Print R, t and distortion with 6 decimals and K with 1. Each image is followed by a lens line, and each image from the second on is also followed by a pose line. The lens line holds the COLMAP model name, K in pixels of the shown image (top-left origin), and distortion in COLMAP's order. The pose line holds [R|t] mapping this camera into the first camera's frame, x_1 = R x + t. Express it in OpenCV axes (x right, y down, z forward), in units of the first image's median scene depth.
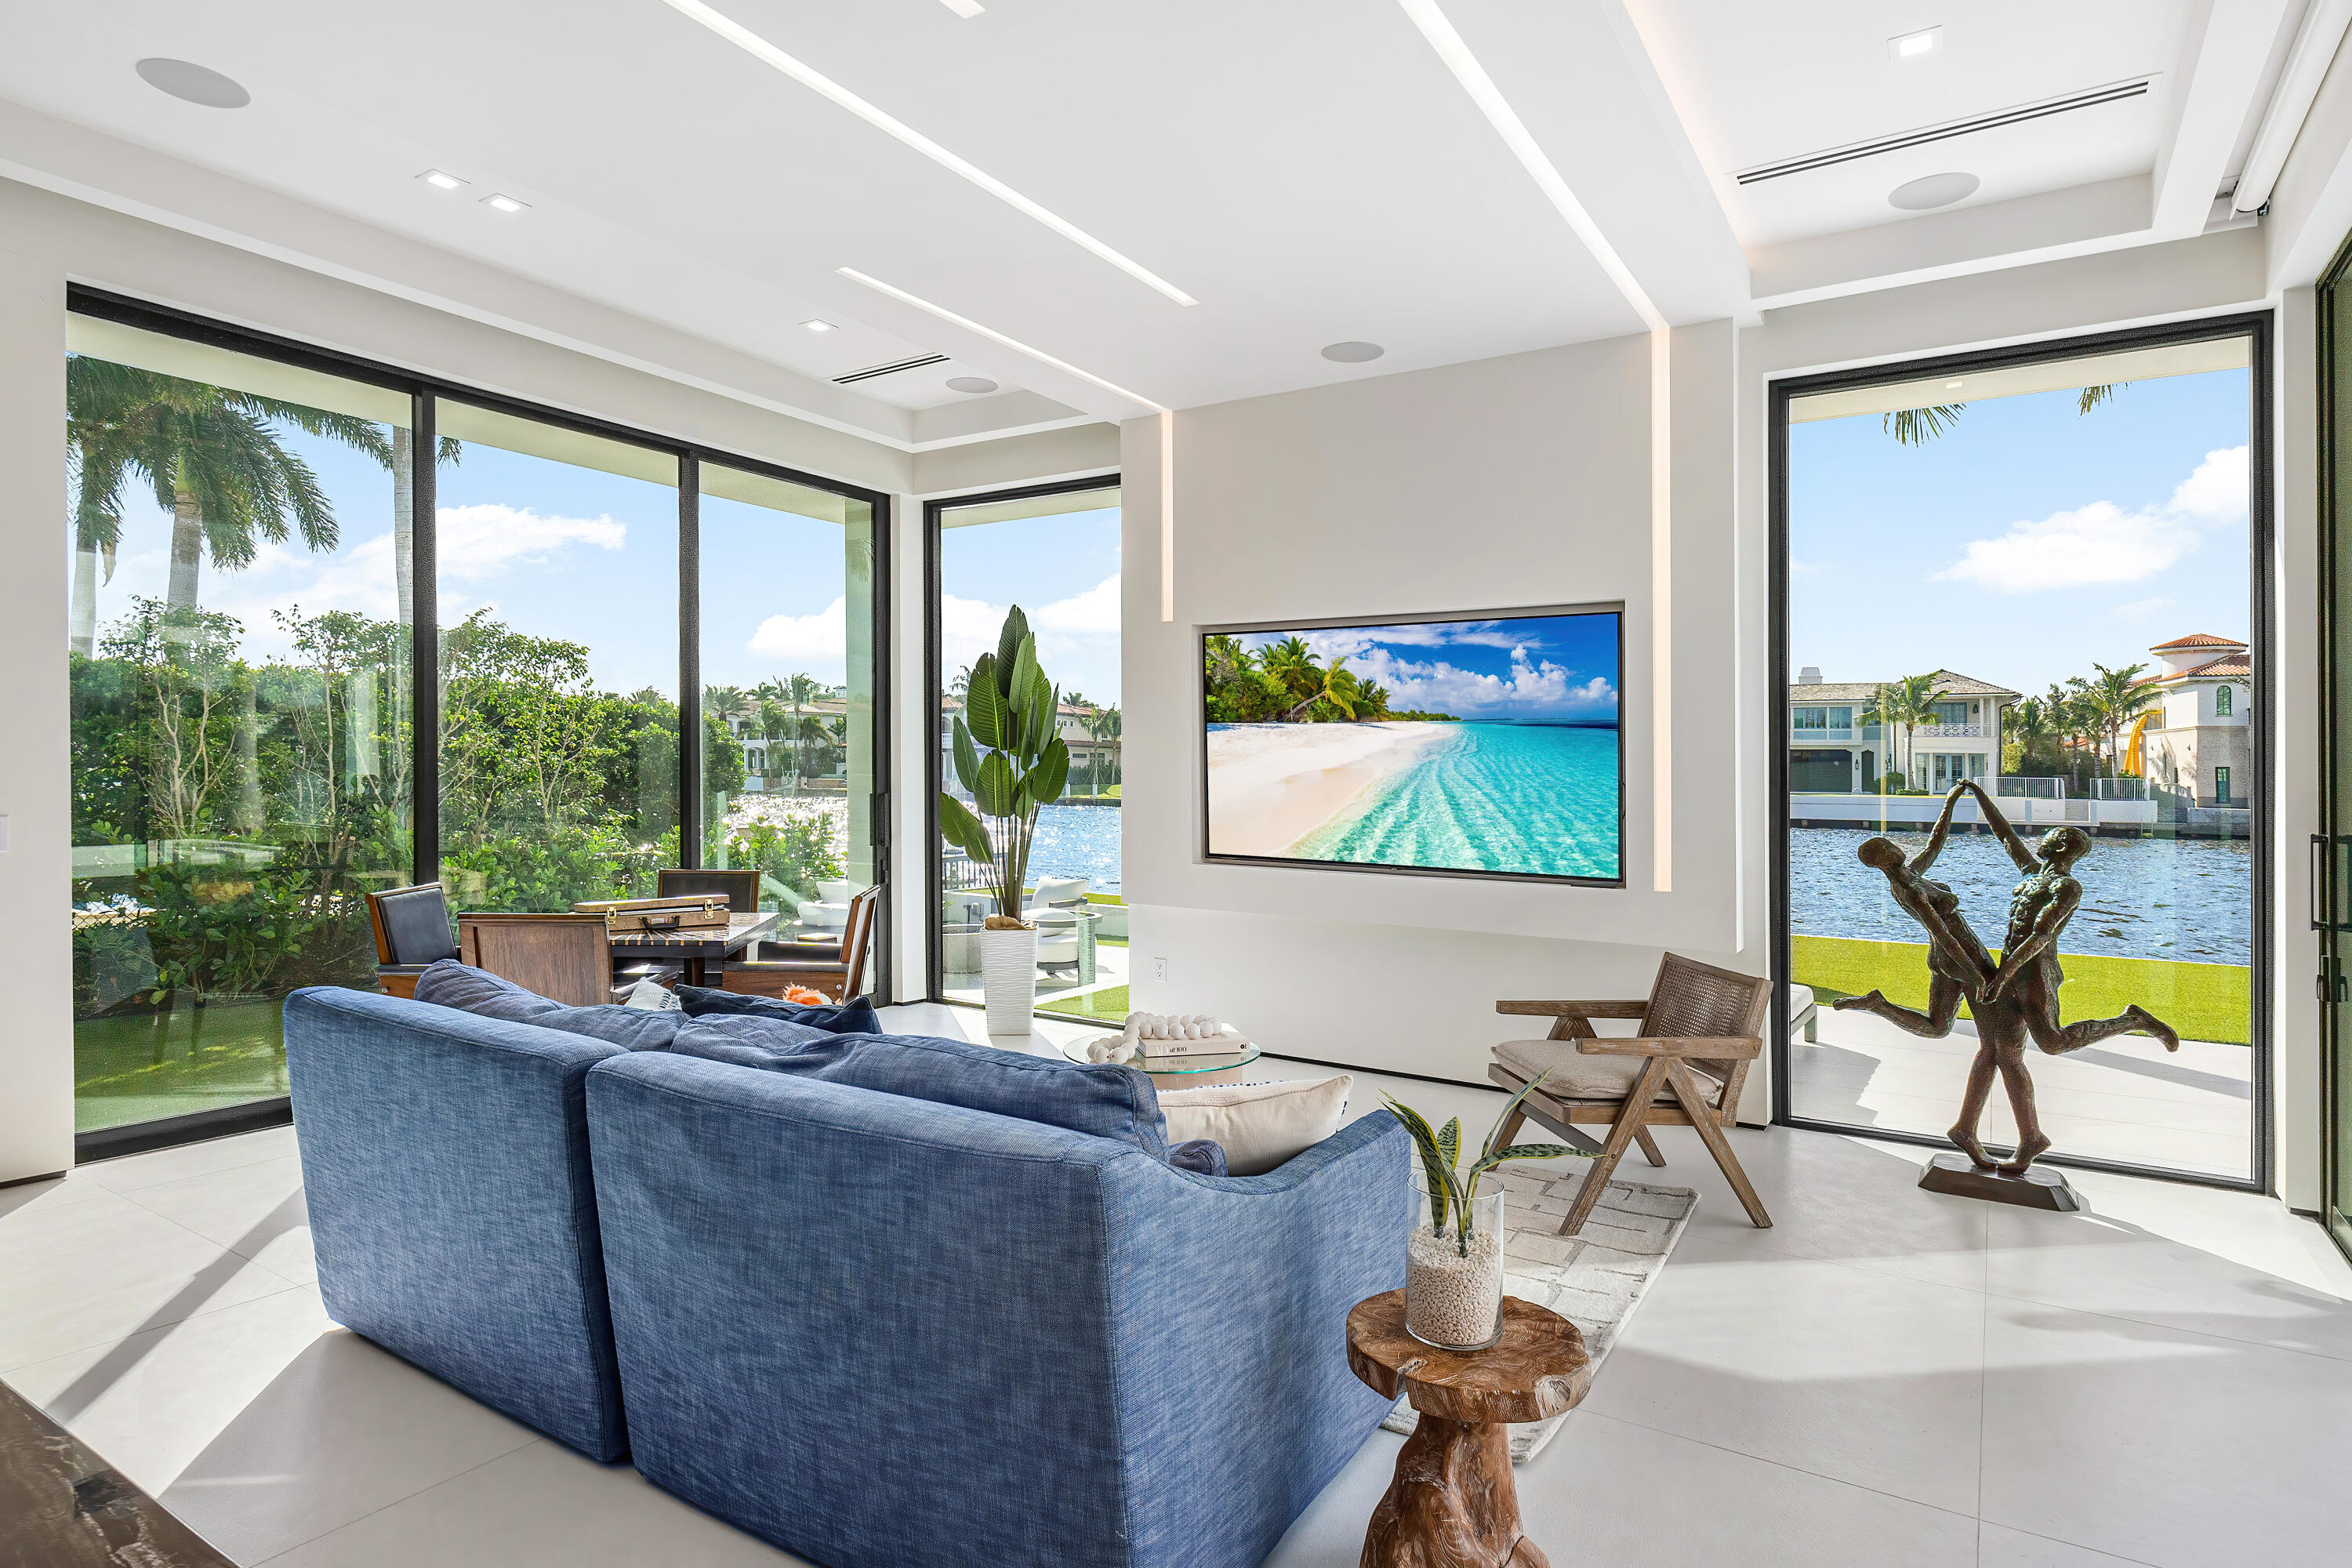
lens RADIAL K [[1315.6, 0, 1174.4], [0, 1315.6, 786.8], [0, 0, 1]] dist [0.004855, 0.001985]
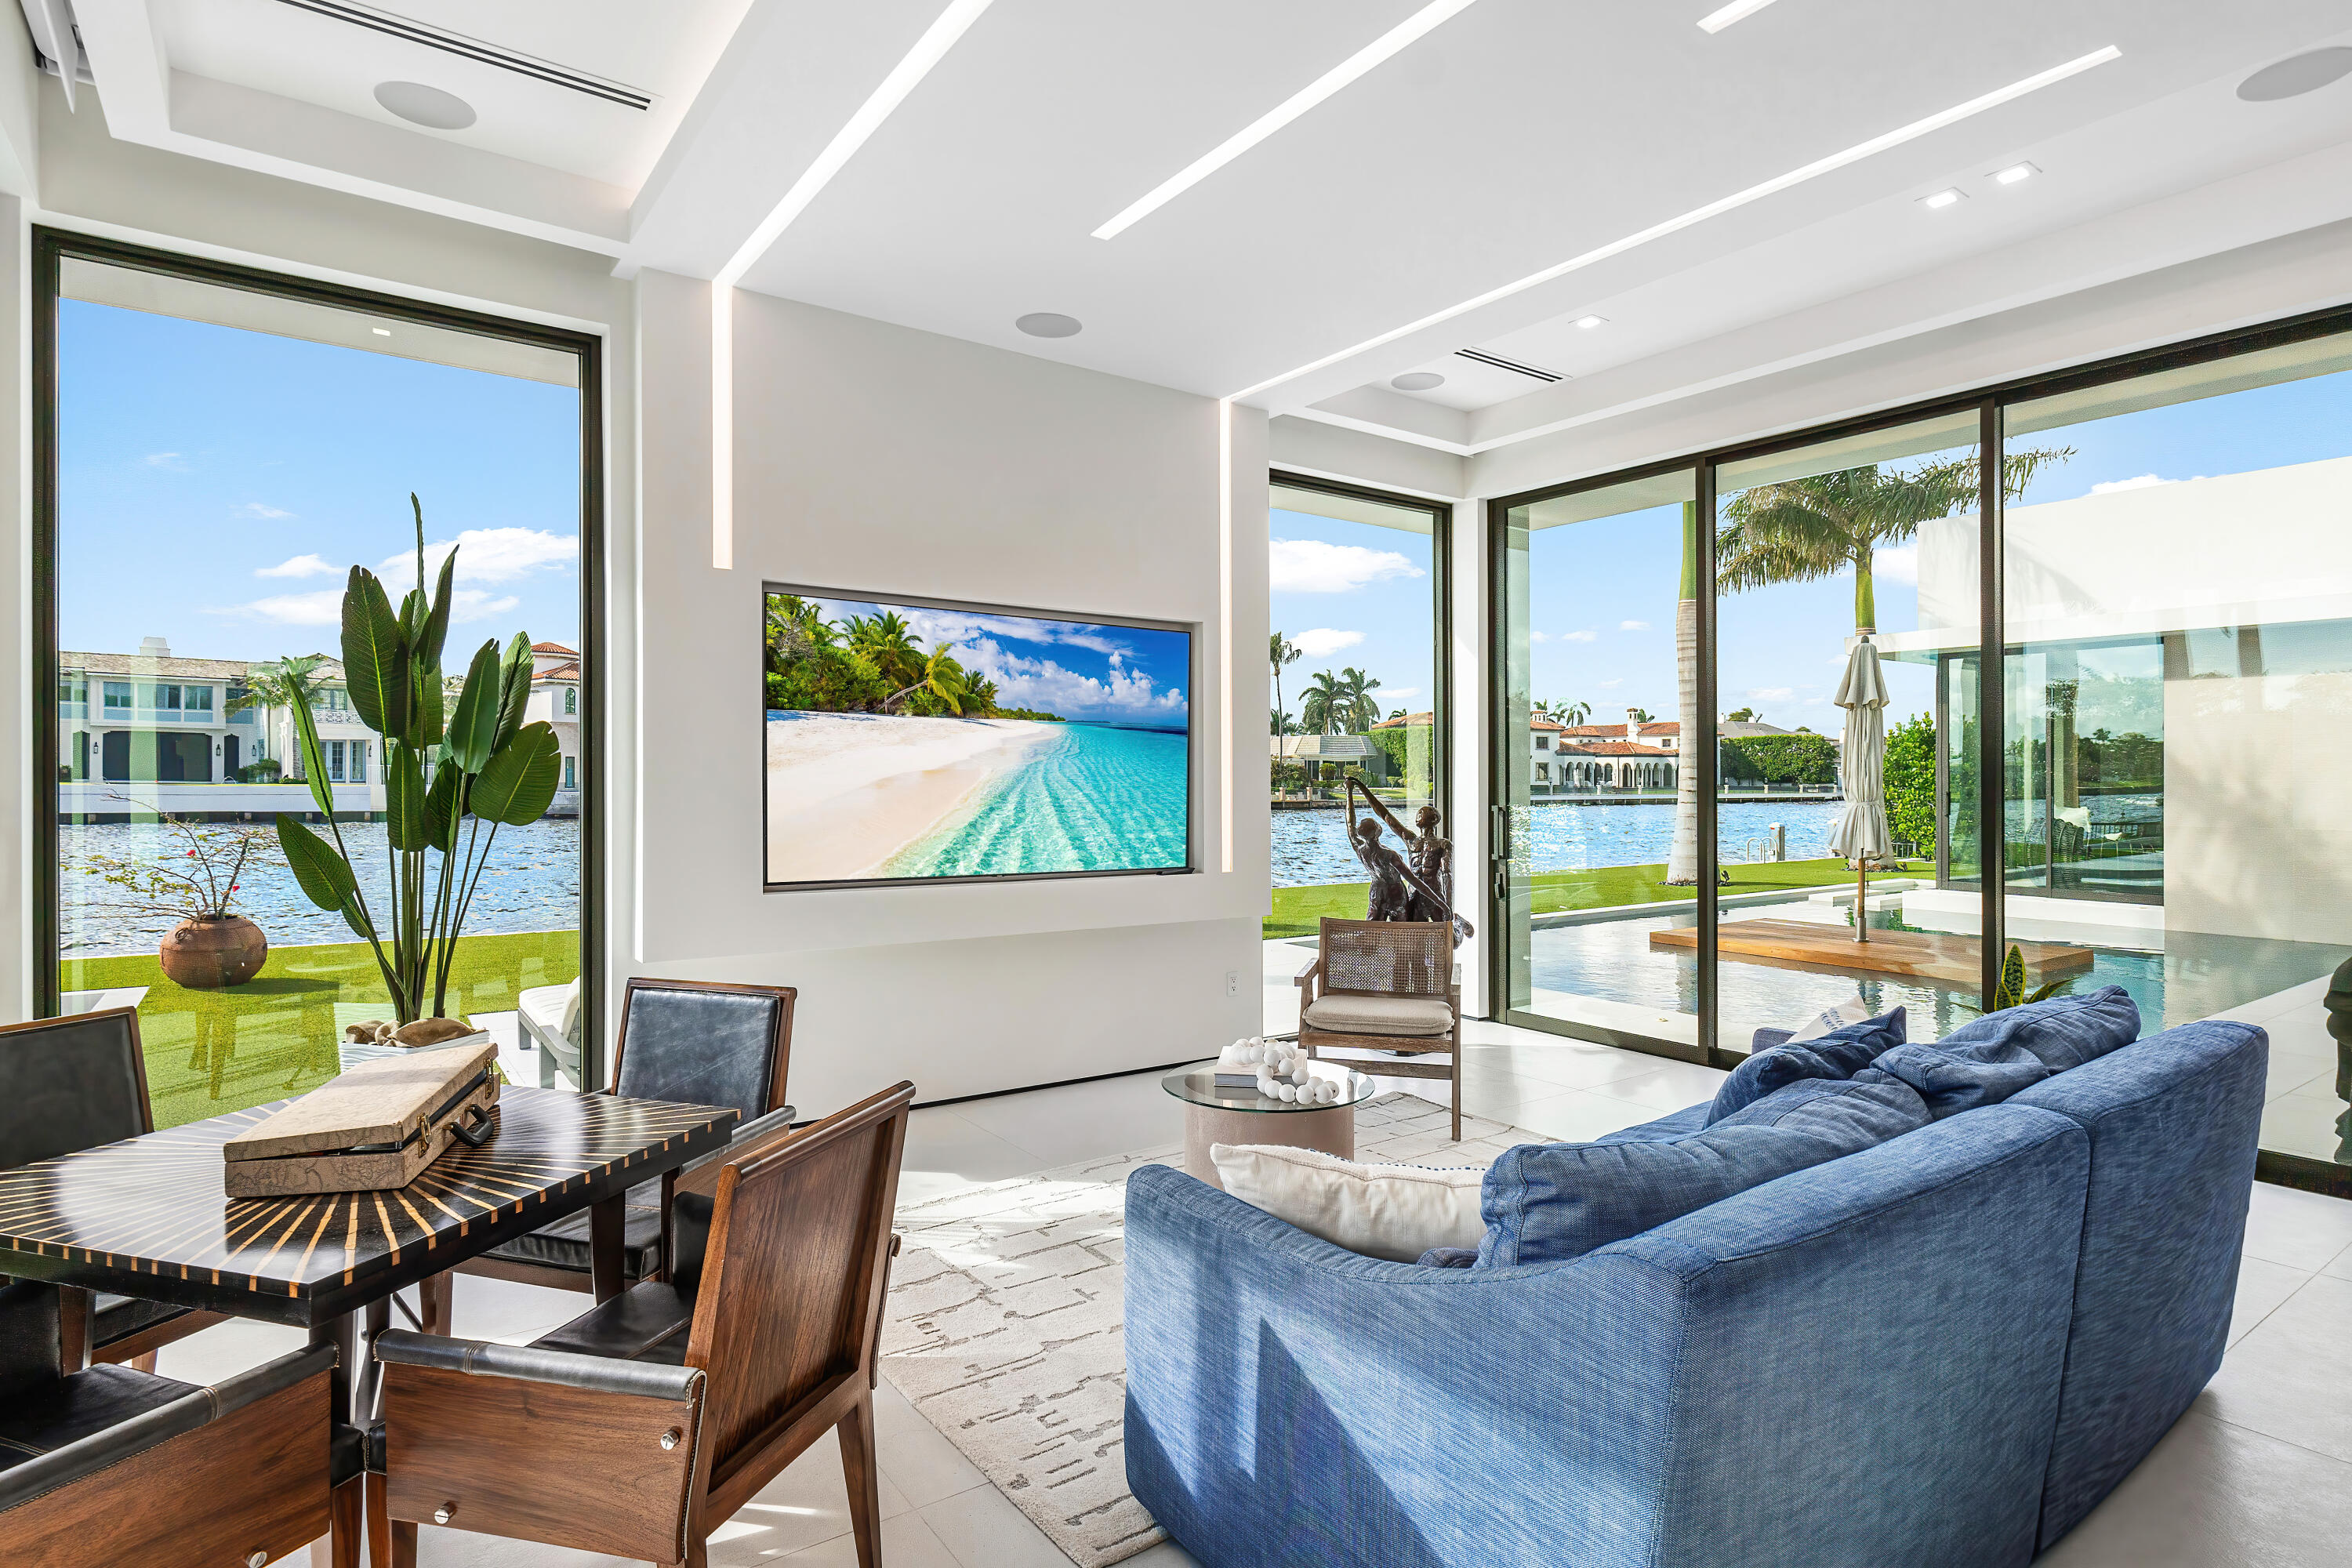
lens RADIAL K [[1315.6, 0, 1129.3], [0, 1315.6, 768.7], [0, 0, 1]] dist [0.004855, 0.001985]
pose [[0.317613, -0.004524, 0.948210, -0.685887], [0.005310, 0.999981, 0.002992, -0.017066], [-0.948206, 0.004085, 0.317631, 0.623042]]
